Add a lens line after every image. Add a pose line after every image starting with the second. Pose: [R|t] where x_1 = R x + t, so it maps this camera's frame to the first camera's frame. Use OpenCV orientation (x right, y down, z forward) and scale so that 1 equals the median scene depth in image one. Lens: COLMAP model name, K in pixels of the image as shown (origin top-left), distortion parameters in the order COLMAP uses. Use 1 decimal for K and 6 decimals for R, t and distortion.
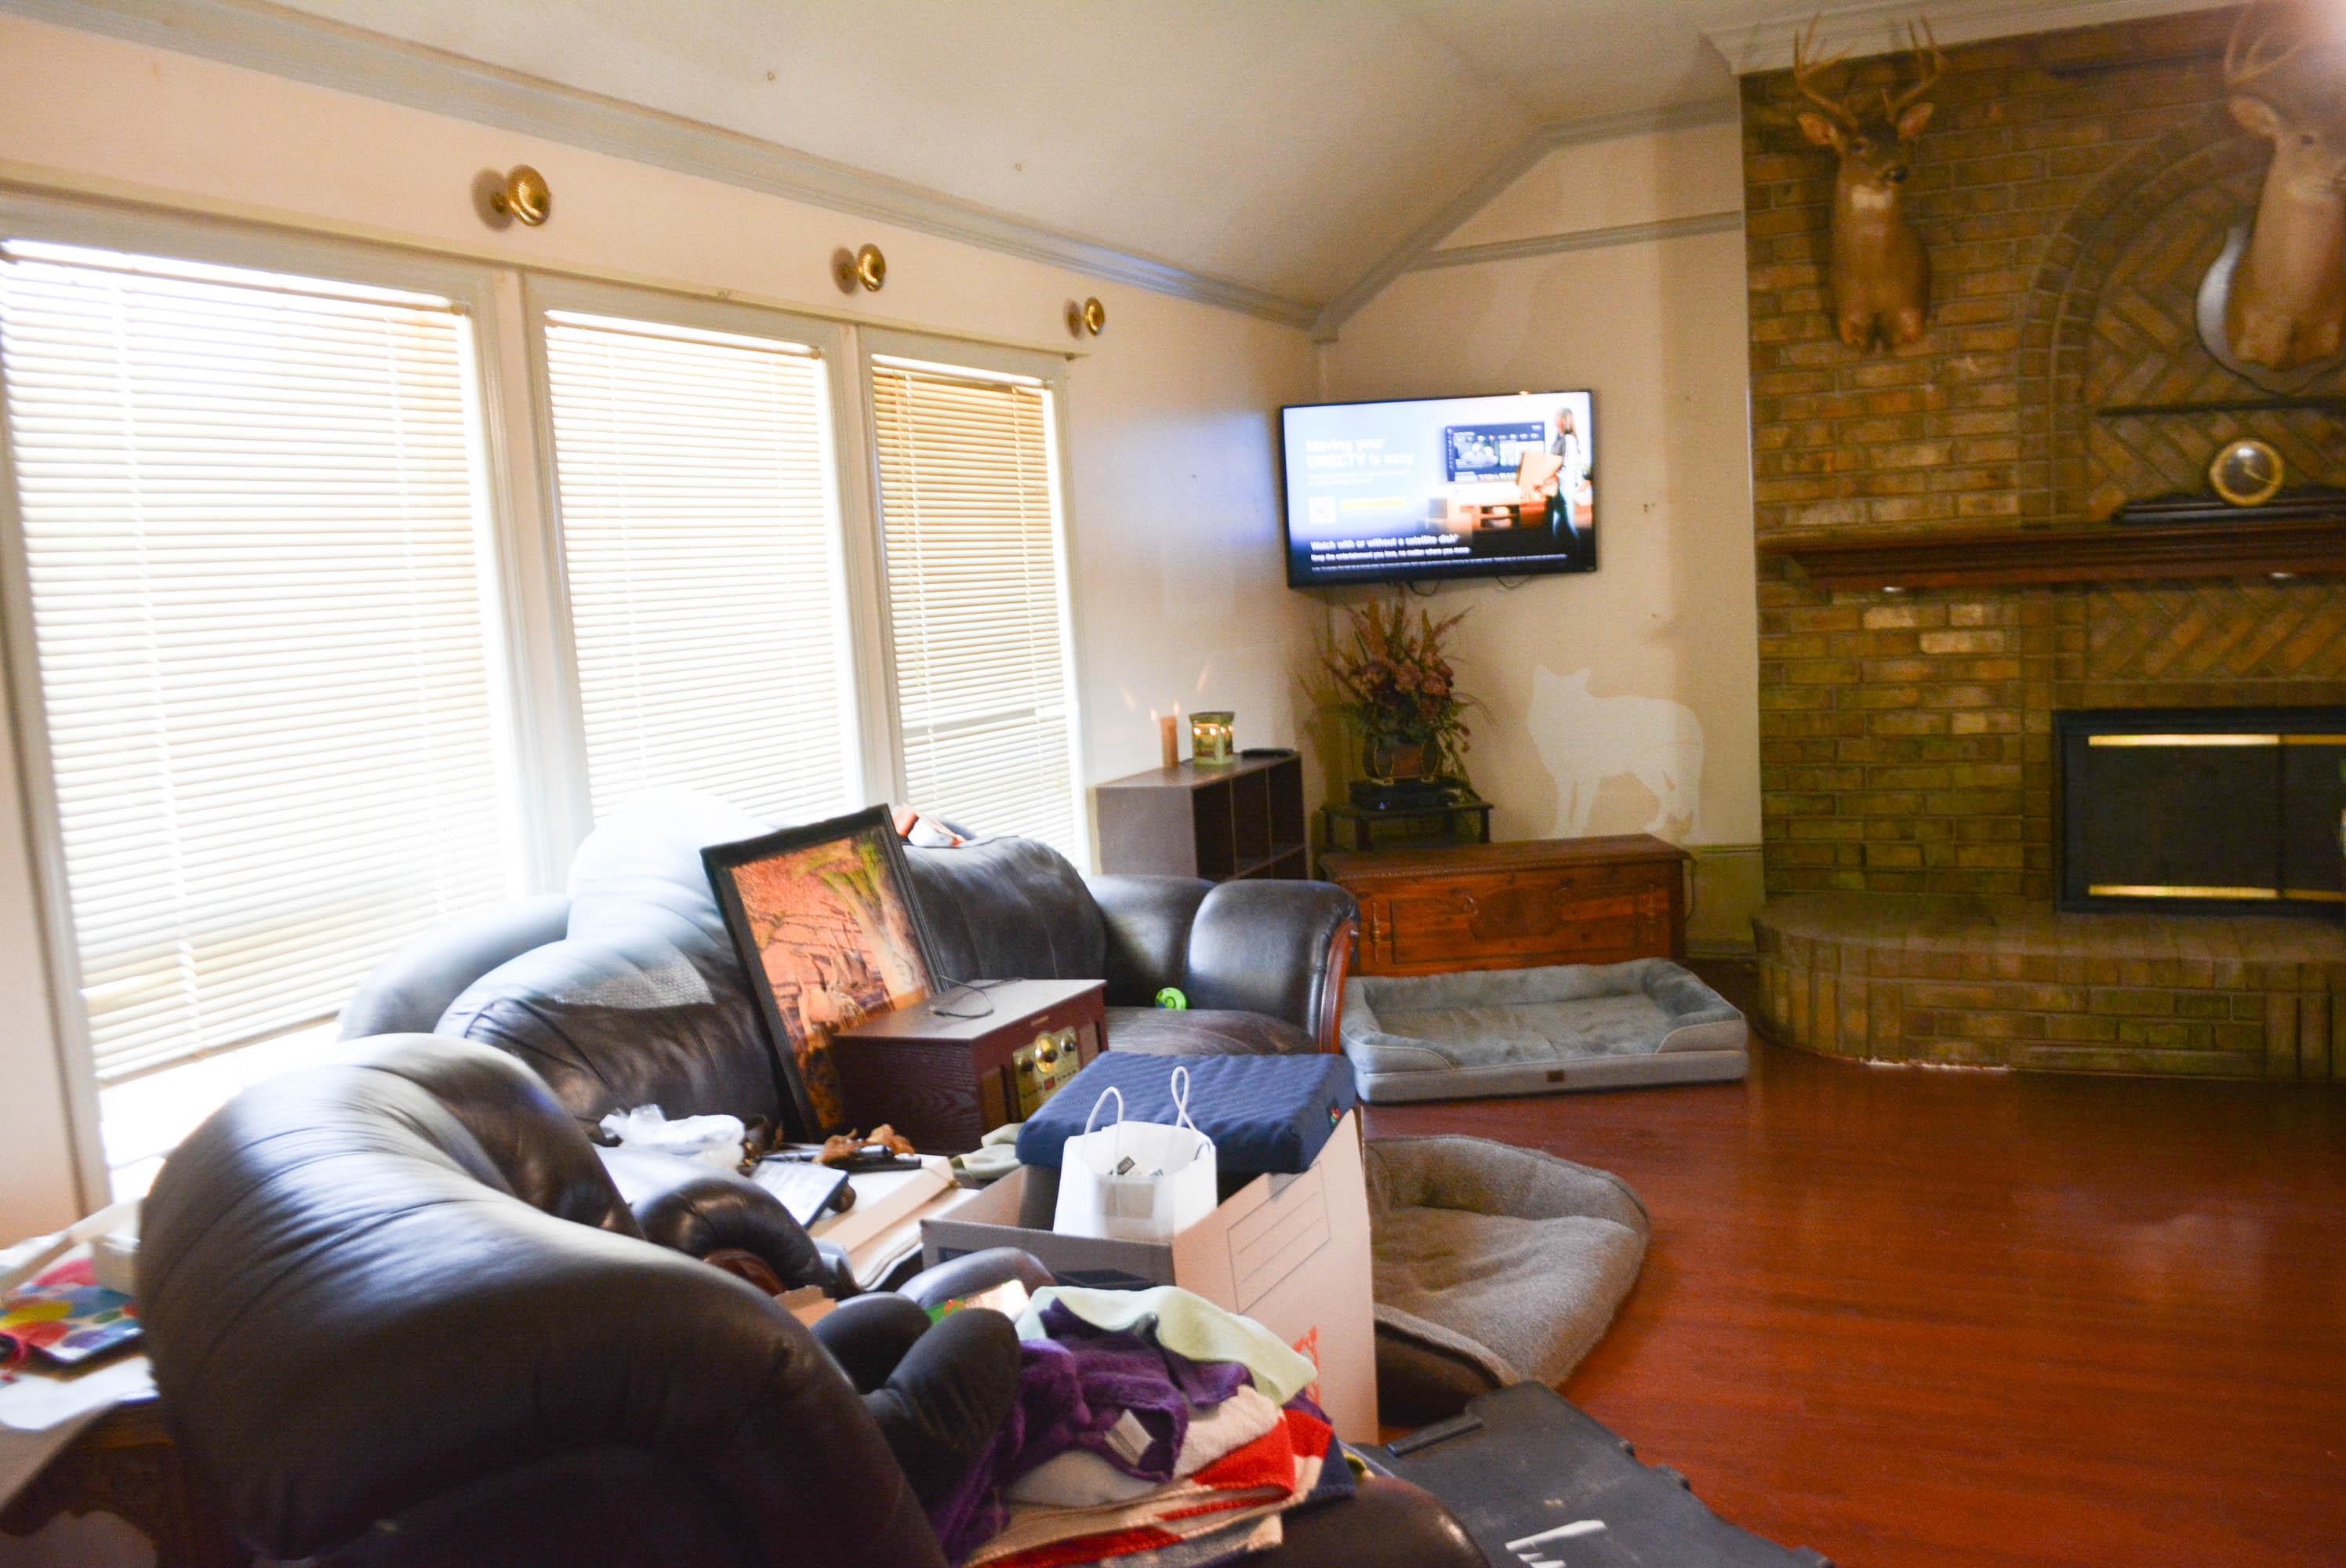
lens RADIAL K [[1839.1, 0, 1173.0], [0, 1839.1, 784.0], [0, 0, 1]] dist [-0.062708, -0.001466]
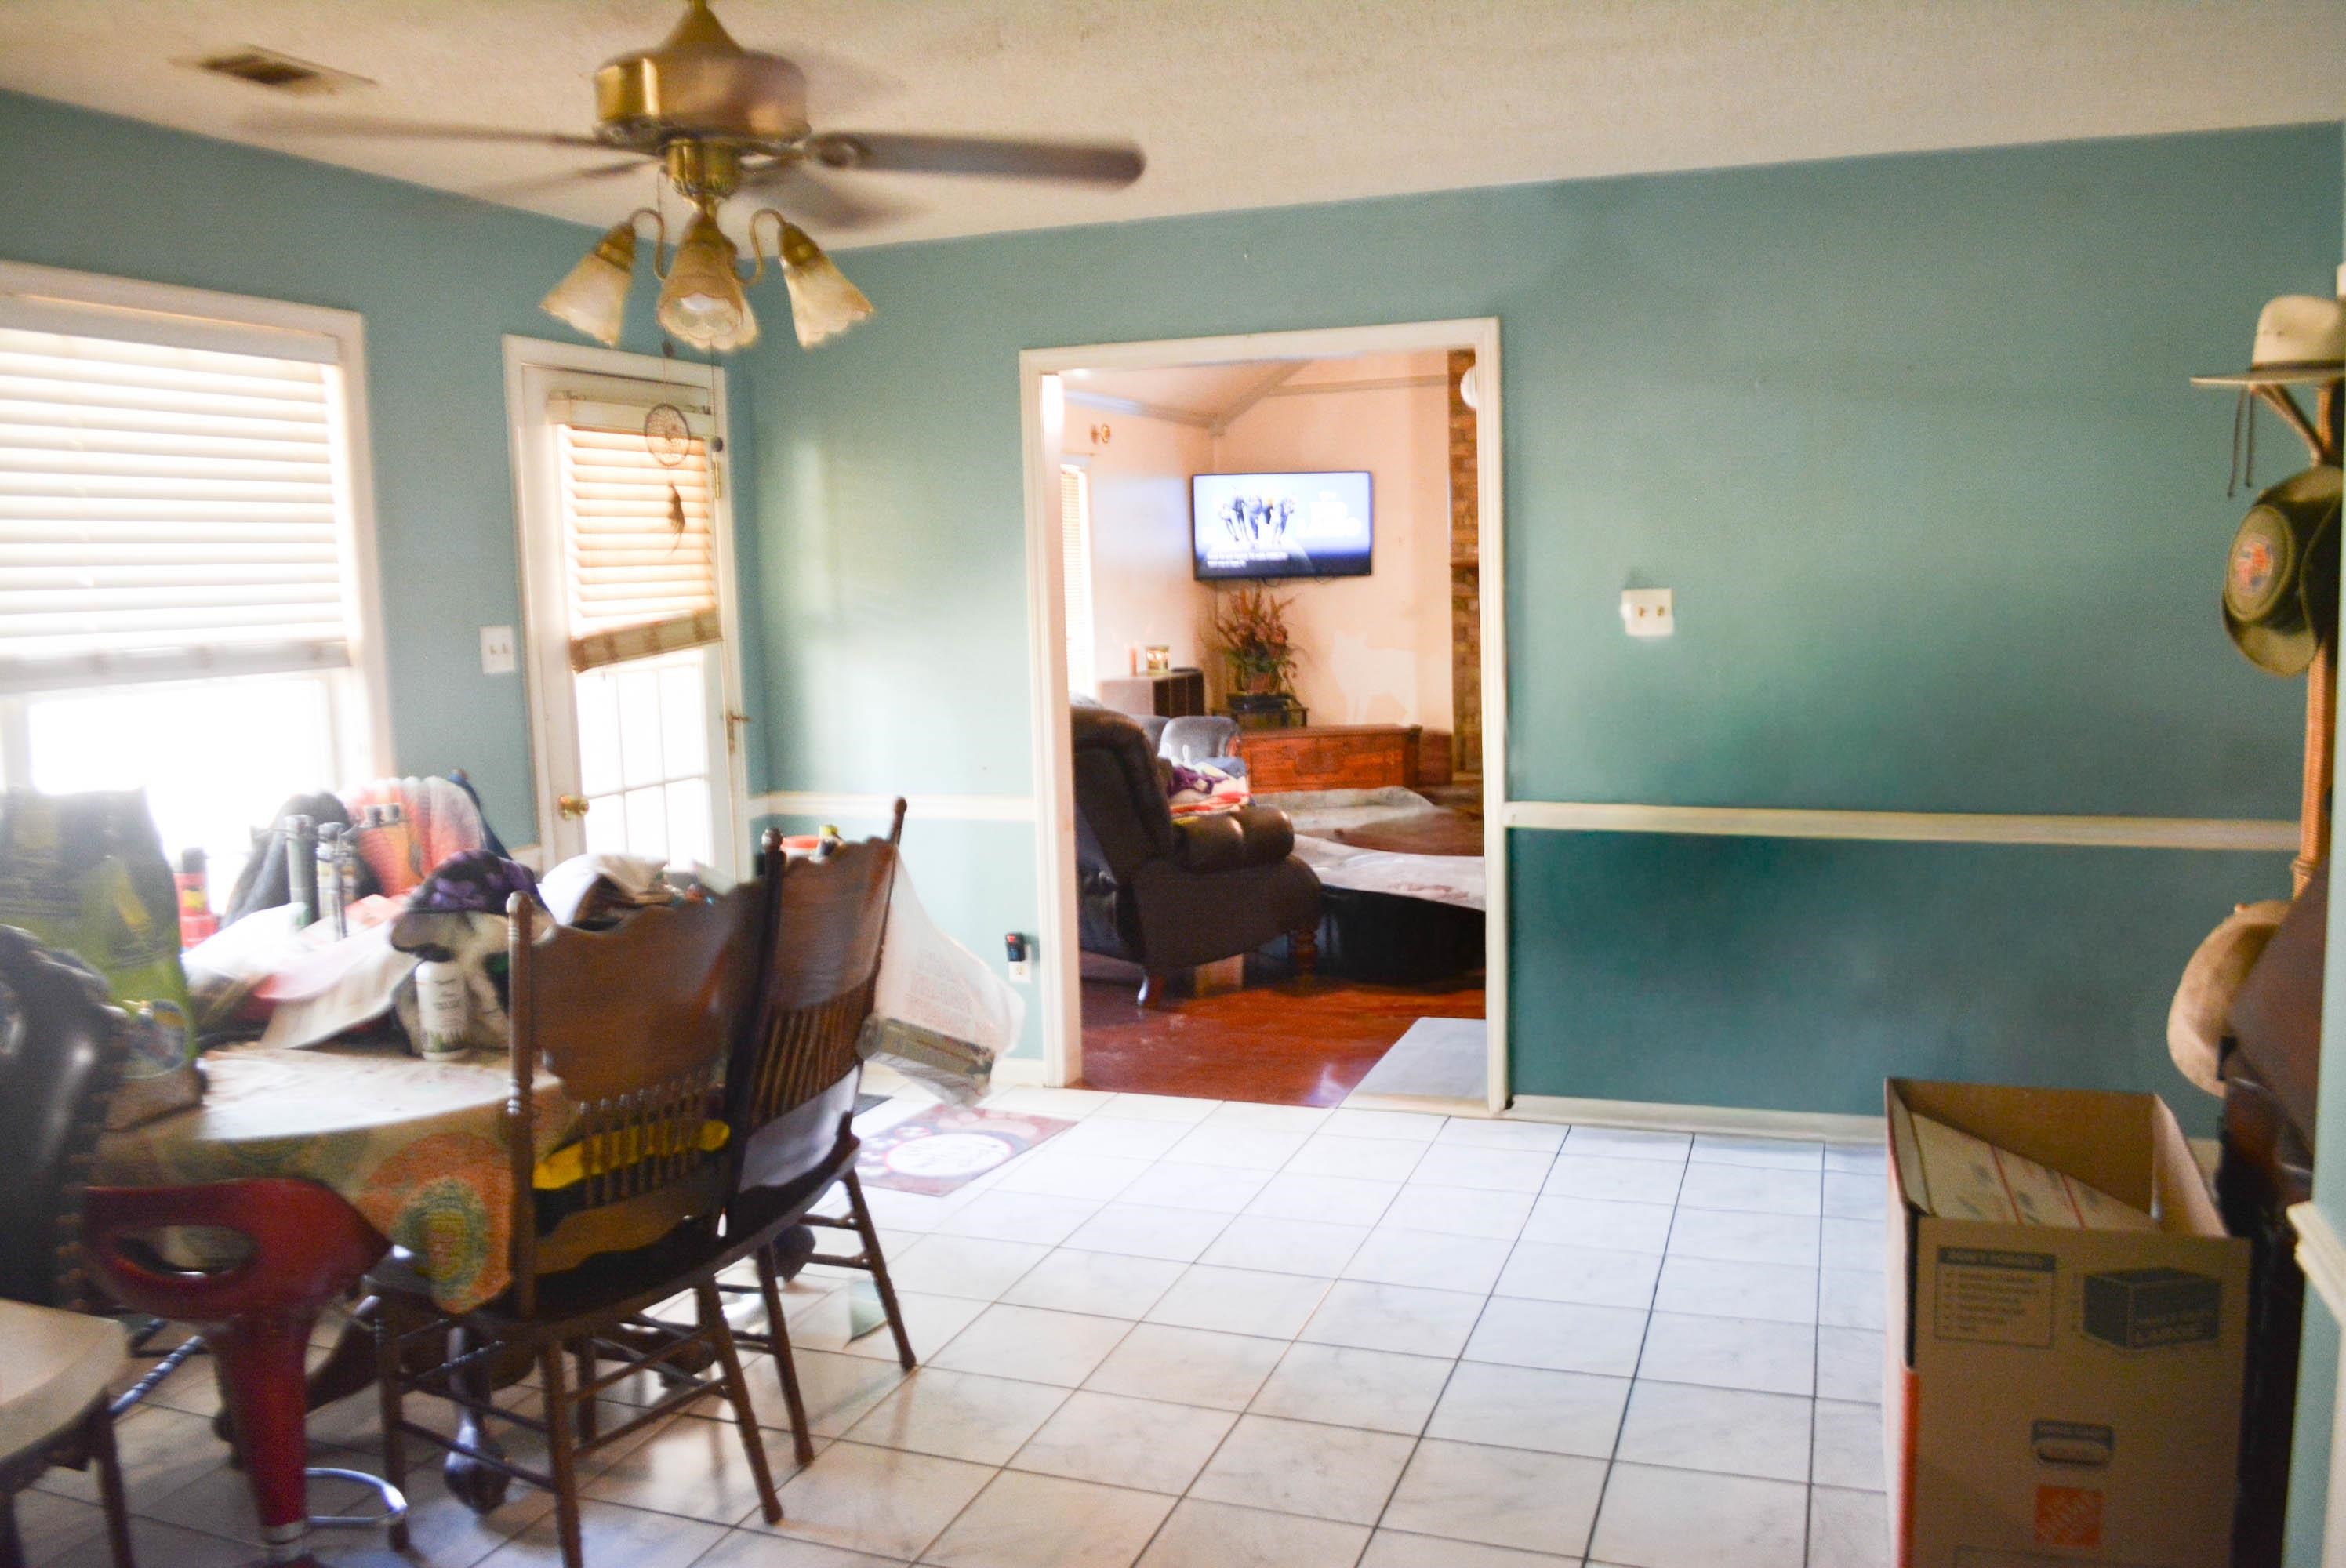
lens RADIAL K [[1839.1, 0, 1173.0], [0, 1839.1, 784.0], [0, 0, 1]] dist [-0.062708, -0.001466]
pose [[0.995908, 0.020529, 0.088014, -0.119665], [-0.020525, 0.999789, -0.000951, 0.098350], [-0.088015, -0.000860, 0.996119, -0.817260]]
